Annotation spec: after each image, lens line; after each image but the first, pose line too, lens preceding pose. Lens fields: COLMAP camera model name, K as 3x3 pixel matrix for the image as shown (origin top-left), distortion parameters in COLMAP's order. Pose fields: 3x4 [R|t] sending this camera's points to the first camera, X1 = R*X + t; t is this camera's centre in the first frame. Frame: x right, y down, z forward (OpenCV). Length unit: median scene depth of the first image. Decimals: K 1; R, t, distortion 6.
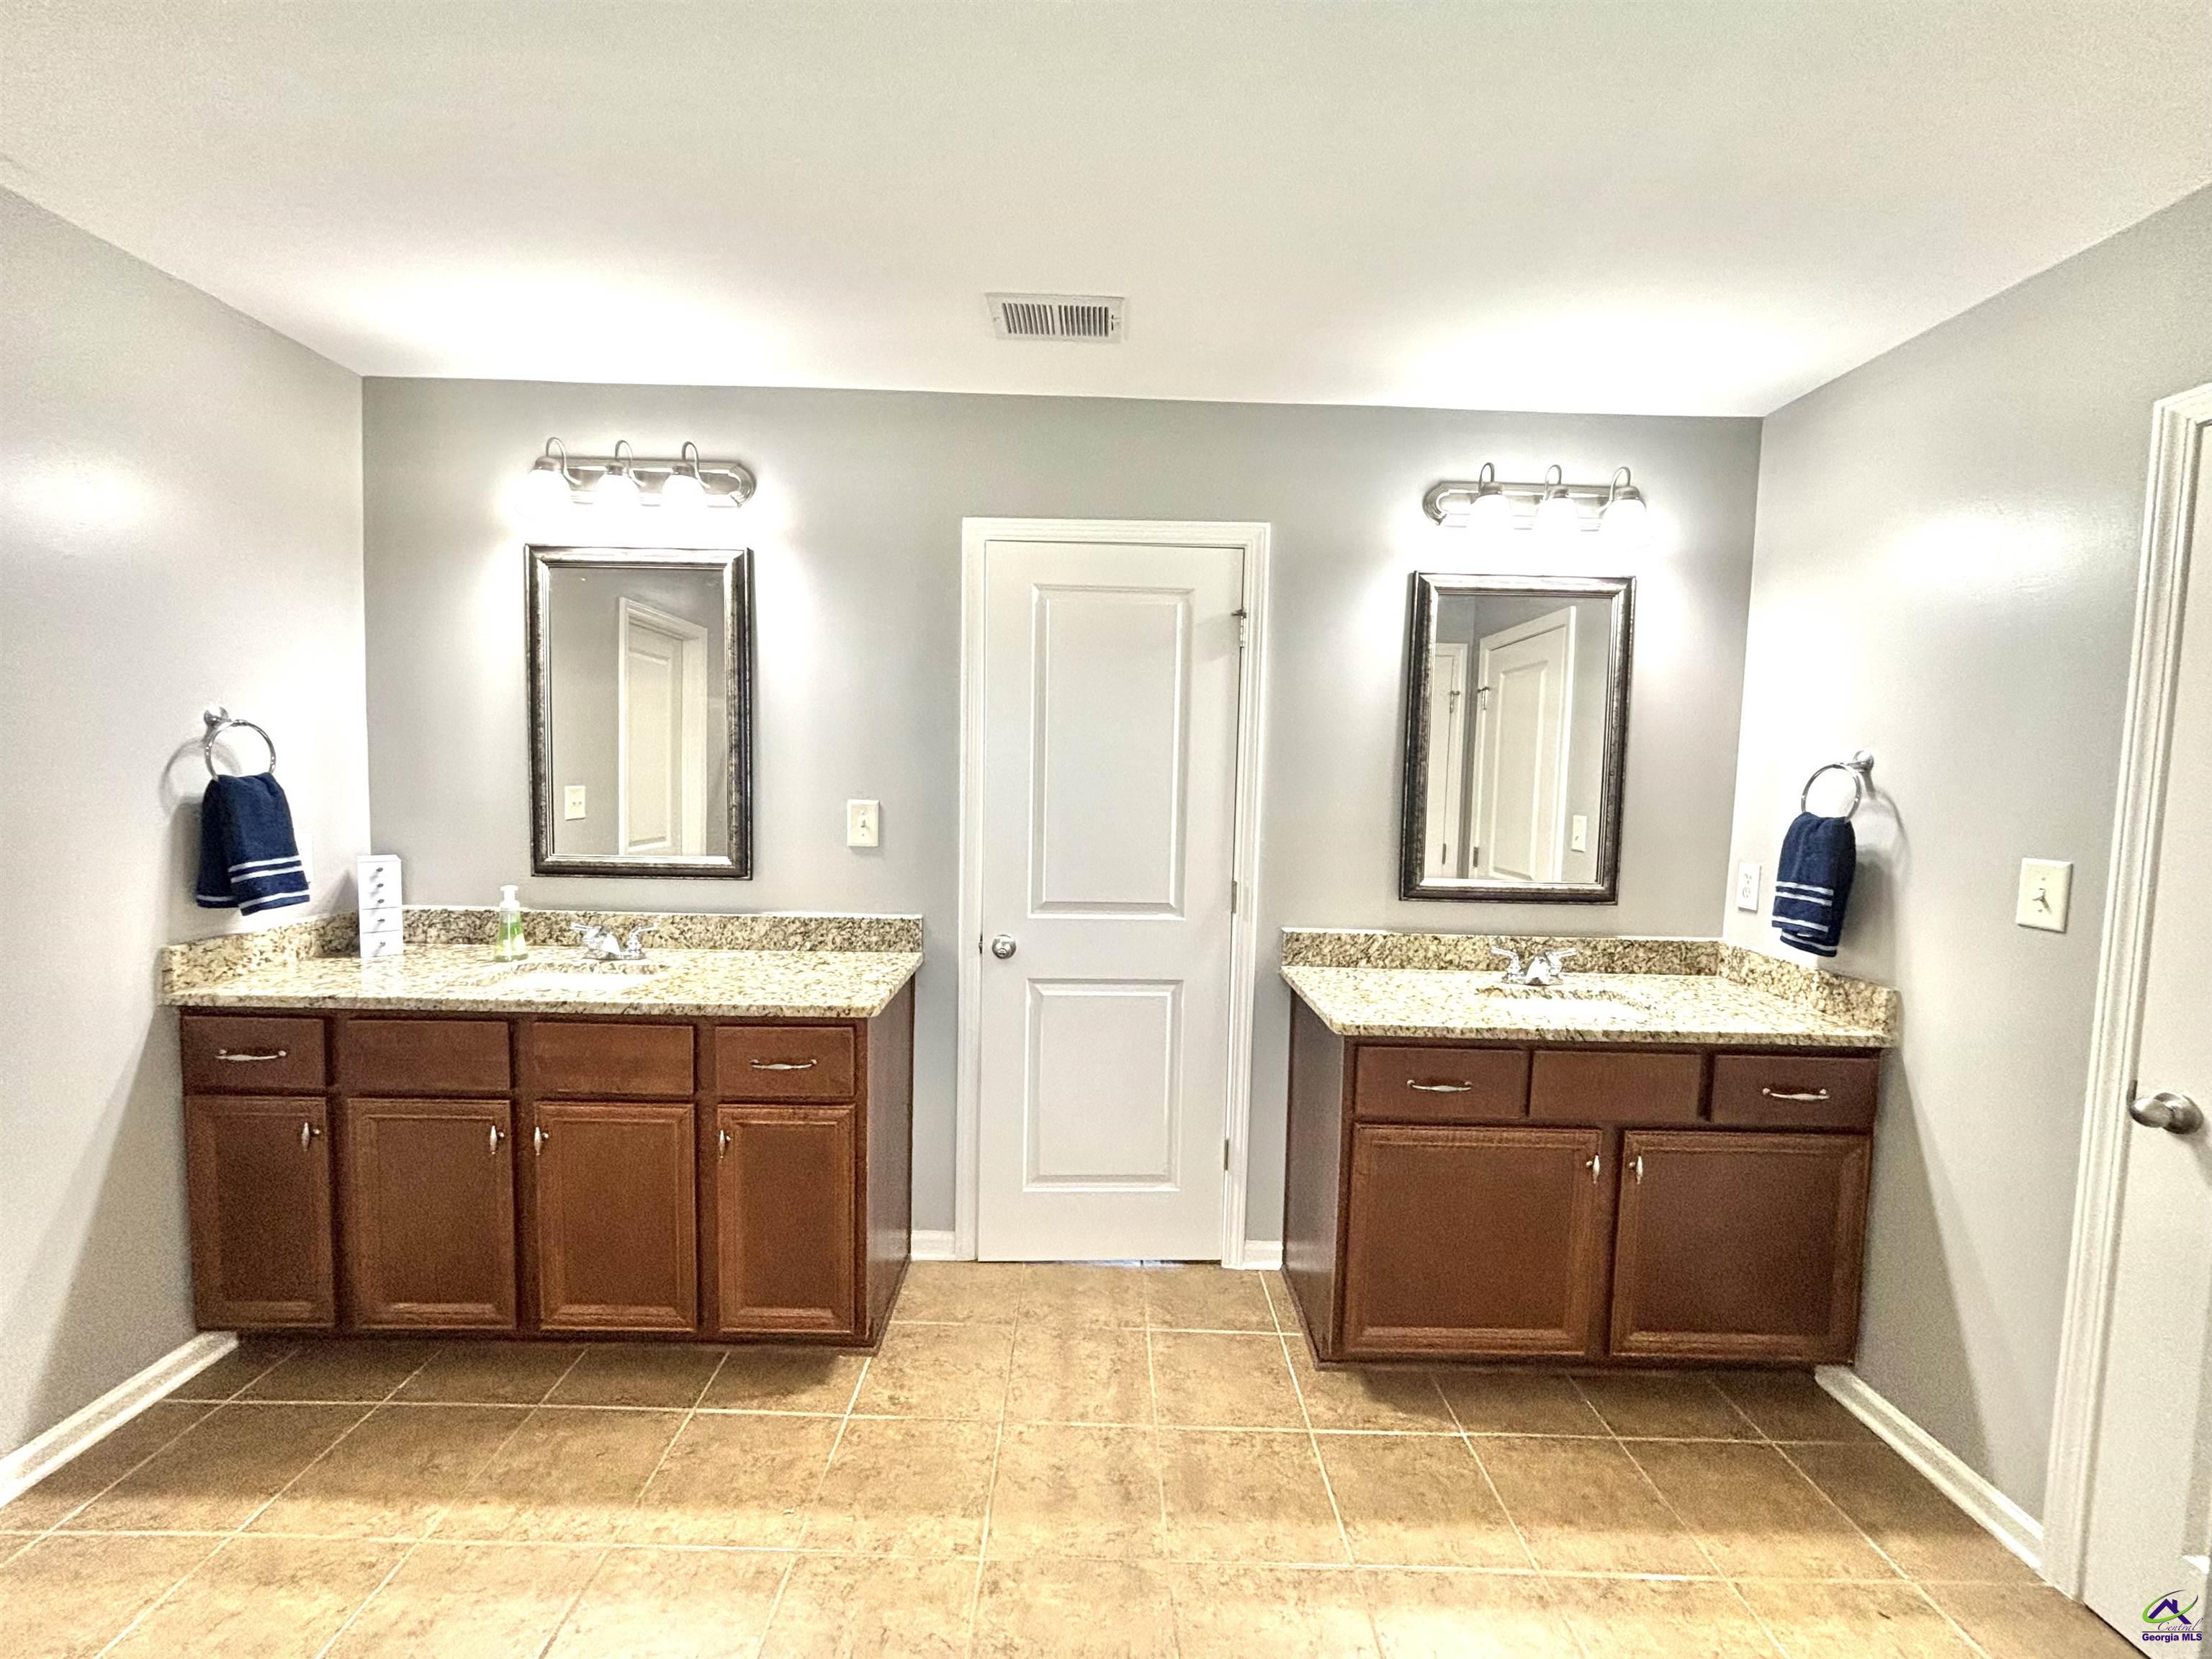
lens RADIAL K [[898.9, 0, 1096.7], [0, 898.9, 821.6], [0, 0, 1]] dist [-0.002072, -0.000476]
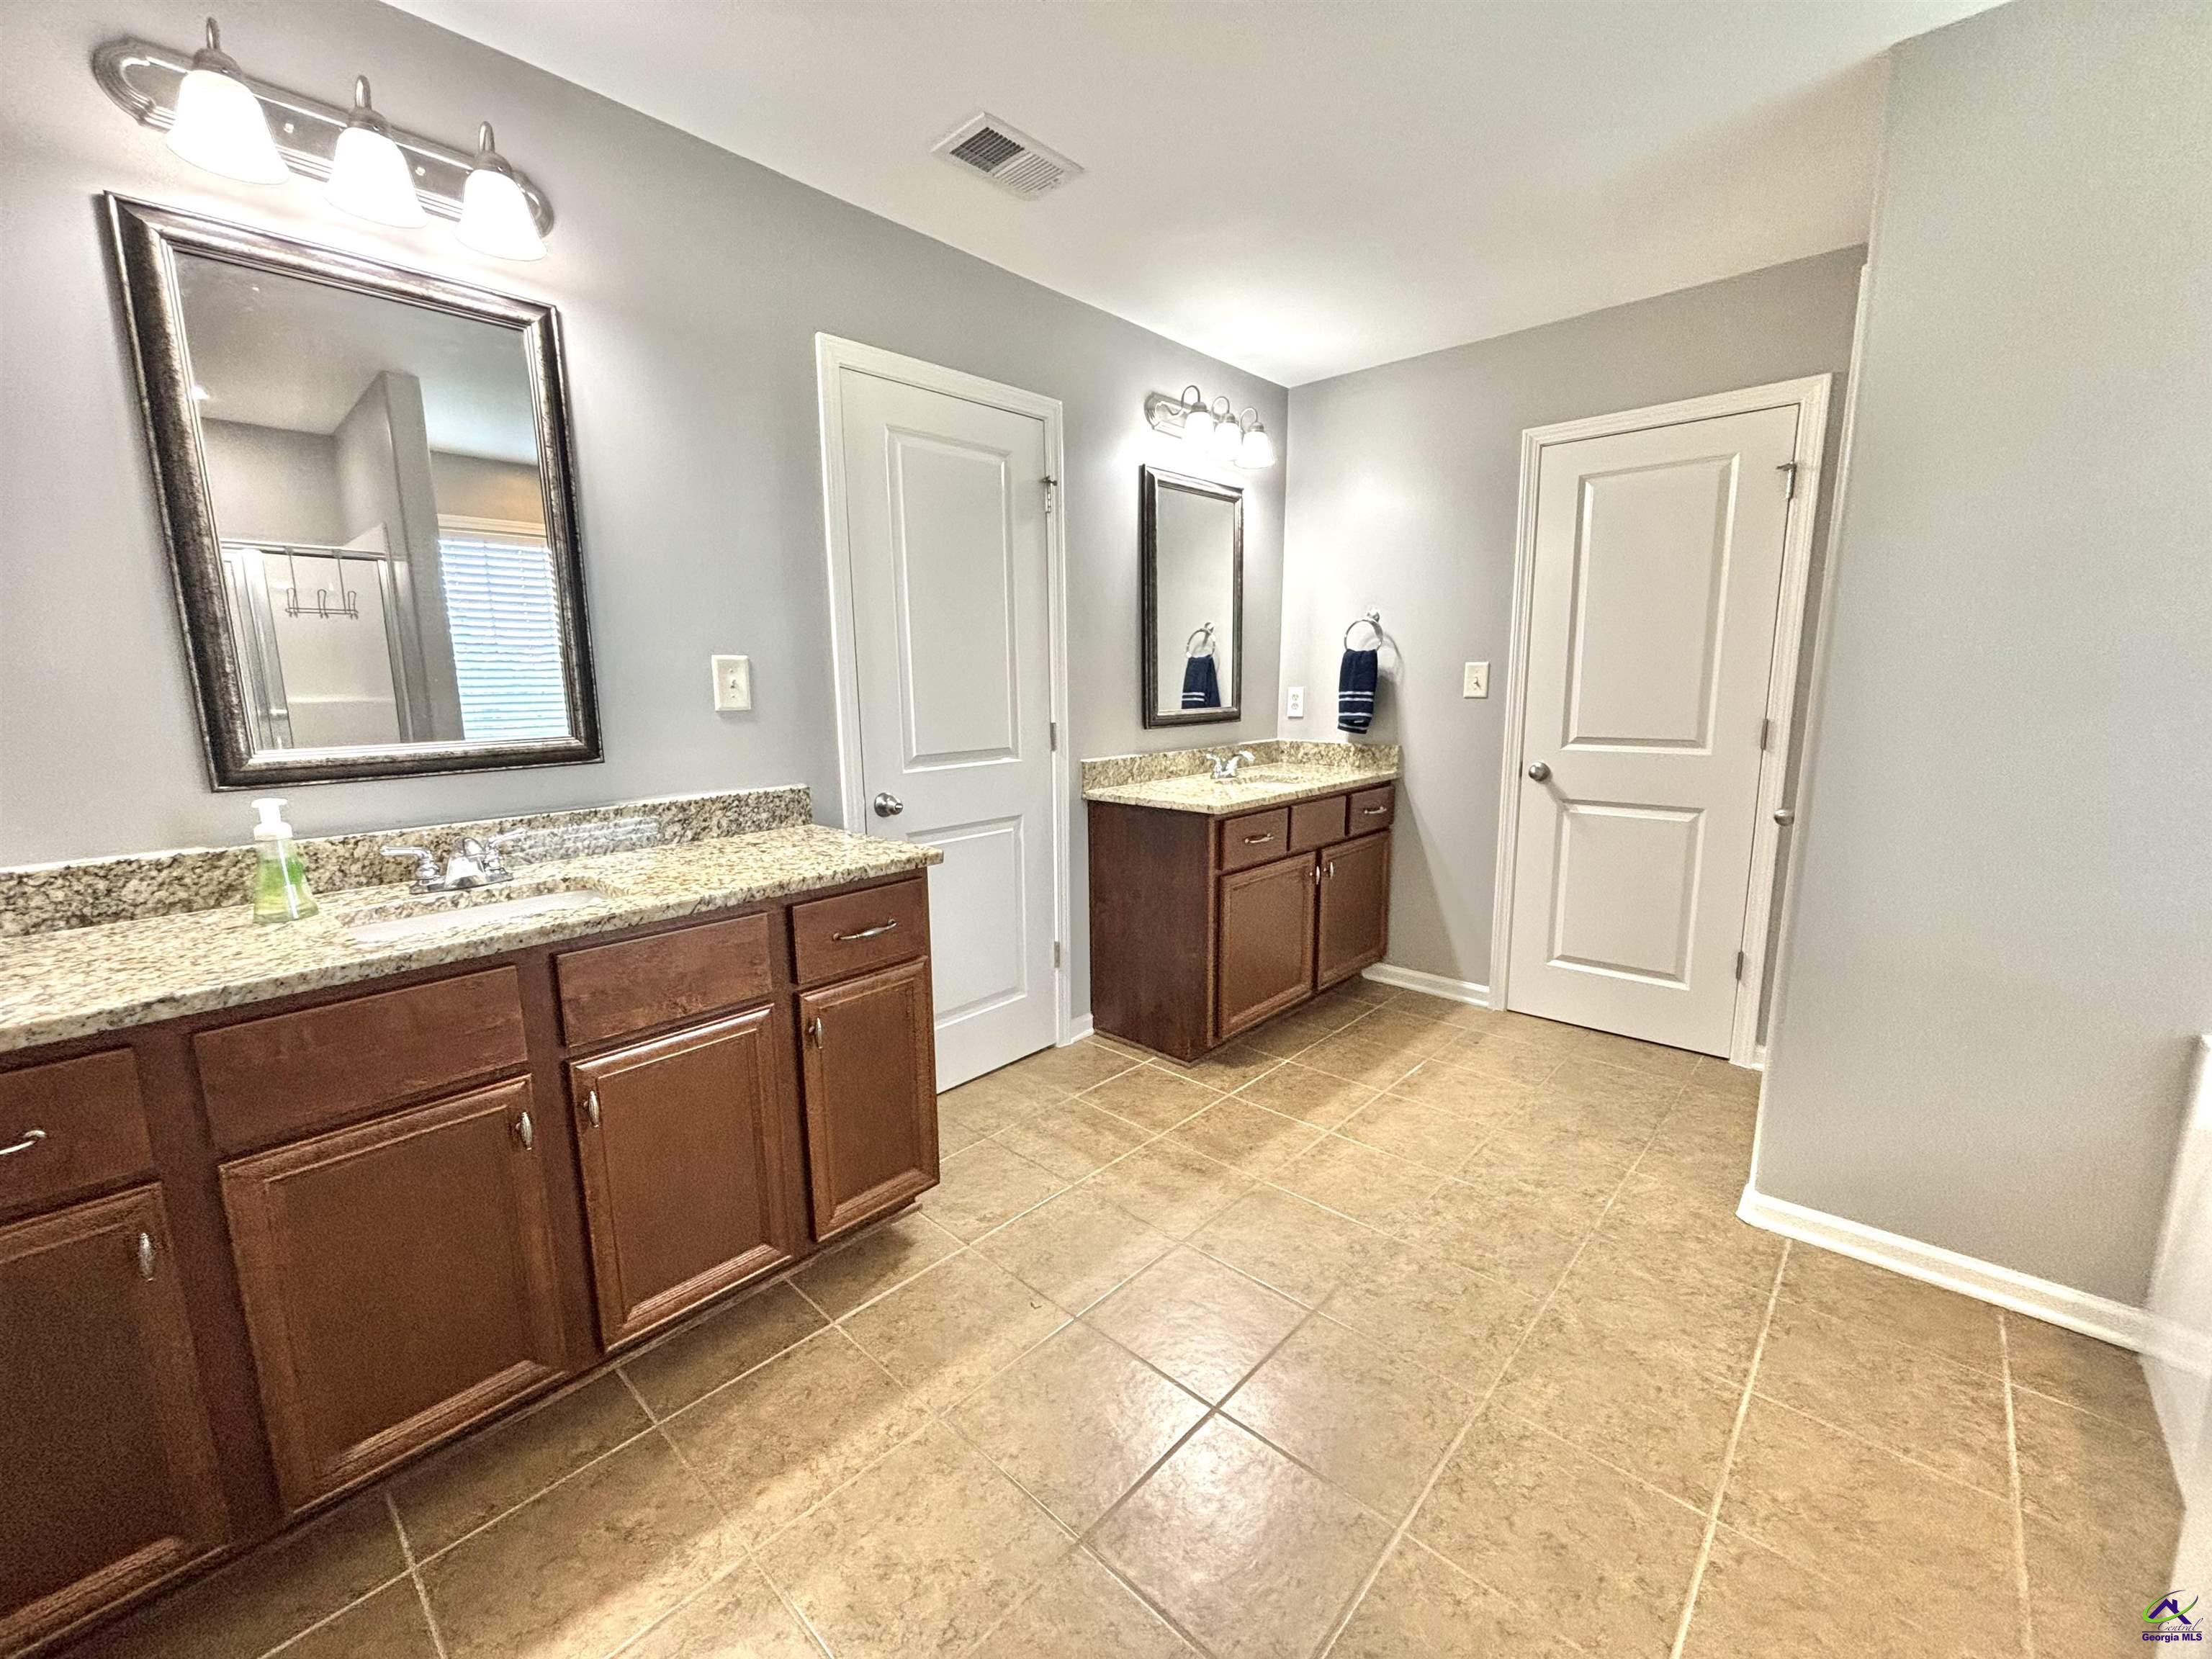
lens RADIAL K [[898.9, 0, 1092.1], [0, 898.9, 824.9], [0, 0, 1]] dist [-0.002072, -0.000476]
pose [[0.684757, -0.148973, 0.713383, -0.699367], [0.072718, 0.987966, 0.136513, 0.045604], [-0.725134, -0.041602, 0.687349, 0.172679]]
